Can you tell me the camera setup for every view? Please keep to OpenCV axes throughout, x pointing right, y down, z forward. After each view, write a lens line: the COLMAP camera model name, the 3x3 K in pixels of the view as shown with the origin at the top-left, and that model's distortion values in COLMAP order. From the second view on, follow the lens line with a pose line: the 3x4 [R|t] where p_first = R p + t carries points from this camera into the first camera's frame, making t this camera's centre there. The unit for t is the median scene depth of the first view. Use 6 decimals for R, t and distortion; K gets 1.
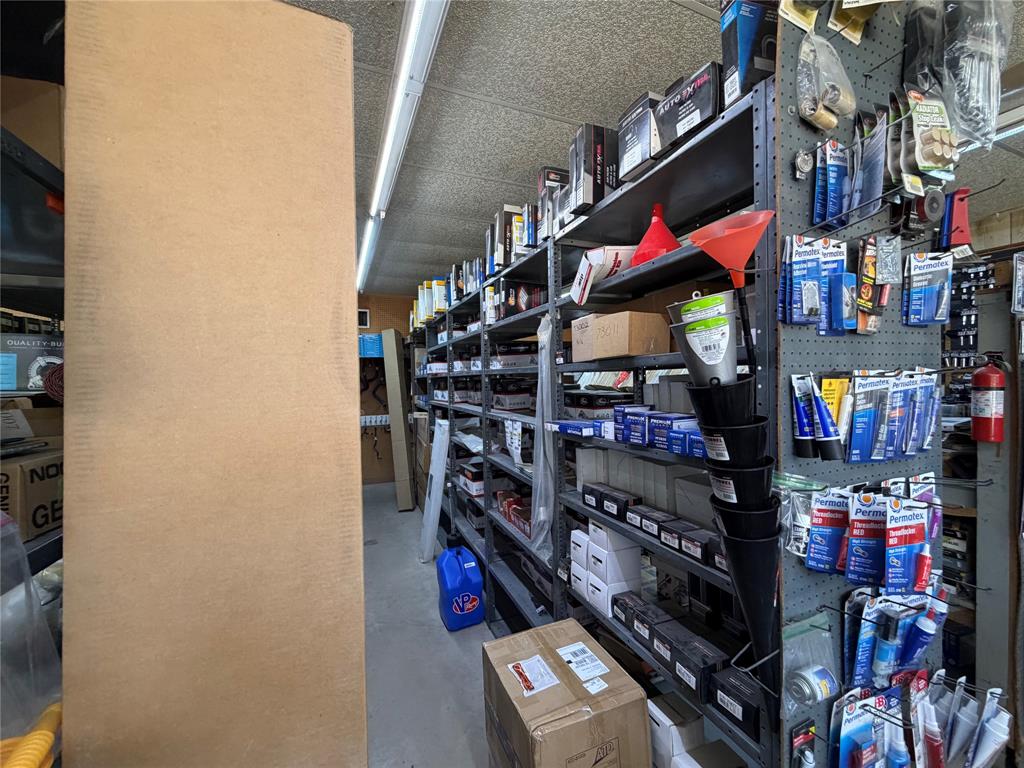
lens RADIAL K [[405.7, 0, 514.0], [0, 405.7, 382.8], [0, 0, 1]] dist [0.003484, -0.000052]
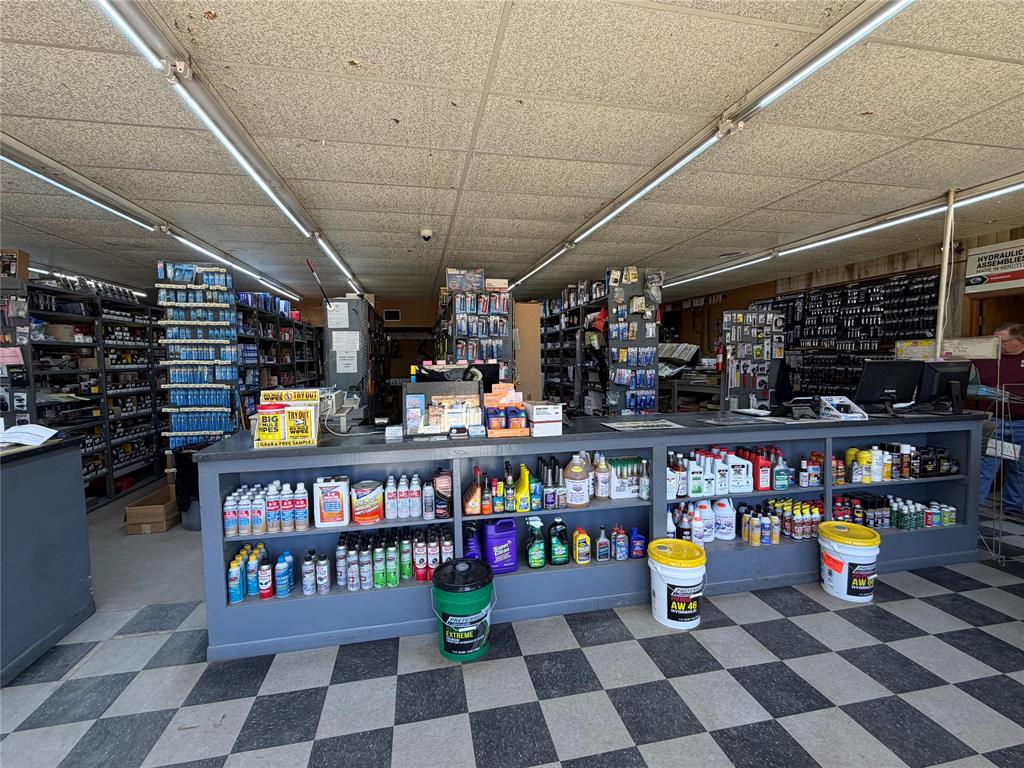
lens RADIAL K [[457.5, 0, 511.8], [0, 457.5, 380.9], [0, 0, 1]] dist [0.002211, 0.000173]
pose [[0.979137, 0.016741, -0.202510, 0.292800], [-0.008189, 0.999042, 0.042991, 0.080243], [0.203036, -0.040436, 0.978336, -2.592943]]
